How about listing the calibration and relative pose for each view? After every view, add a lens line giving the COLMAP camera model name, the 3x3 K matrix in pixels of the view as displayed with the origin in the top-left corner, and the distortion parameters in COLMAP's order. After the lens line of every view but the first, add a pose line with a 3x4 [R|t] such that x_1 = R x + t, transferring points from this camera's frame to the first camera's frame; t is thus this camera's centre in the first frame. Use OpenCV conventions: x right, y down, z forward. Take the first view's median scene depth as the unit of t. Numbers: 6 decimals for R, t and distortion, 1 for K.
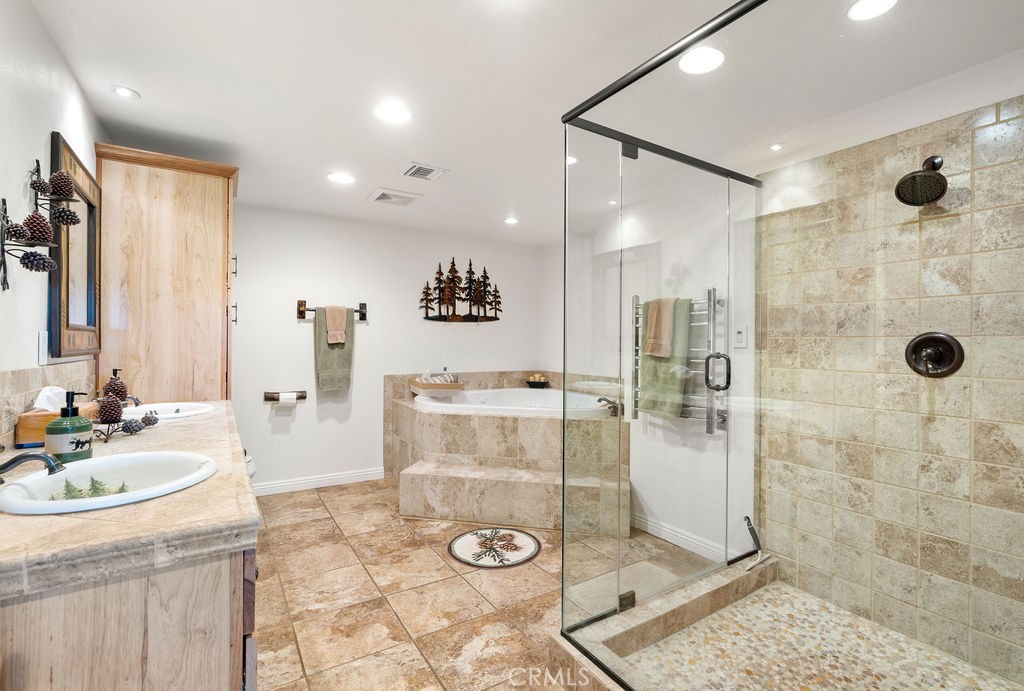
lens RADIAL K [[470.6, 0, 513.8], [0, 470.6, 343.9], [0, 0, 1]] dist [0.001306, 0.000127]
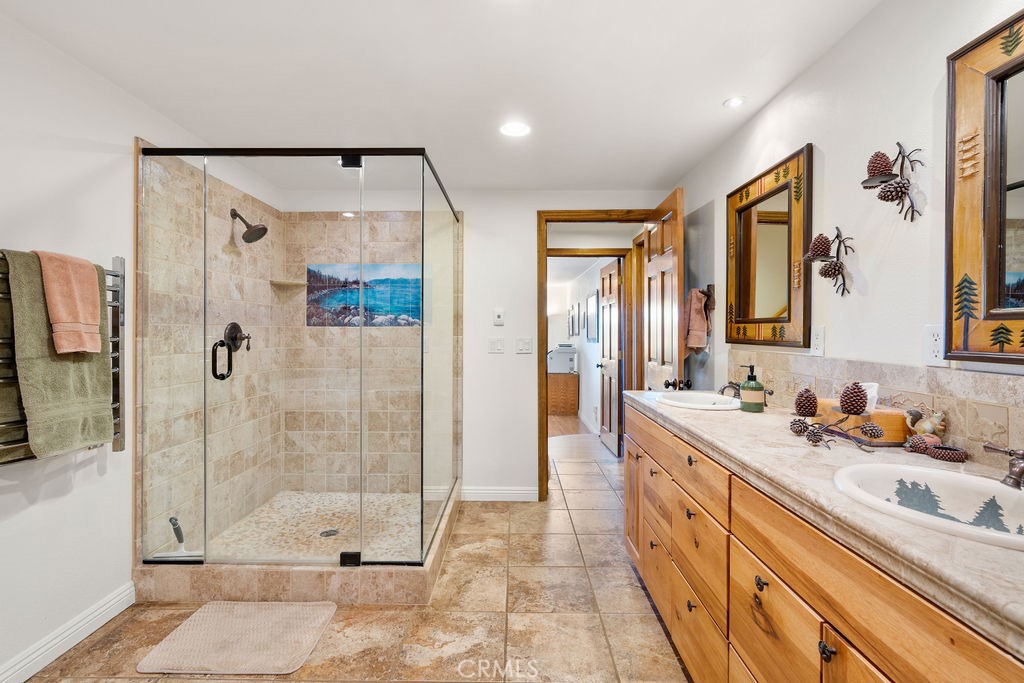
lens RADIAL K [[470.6, 0, 512.7], [0, 470.6, 334.9], [0, 0, 1]] dist [0.001306, 0.000127]
pose [[-0.841544, -0.013147, 0.540029, -0.614931], [-0.006049, 0.999870, 0.014916, -0.010875], [-0.540155, 0.009286, -0.841515, 1.542268]]
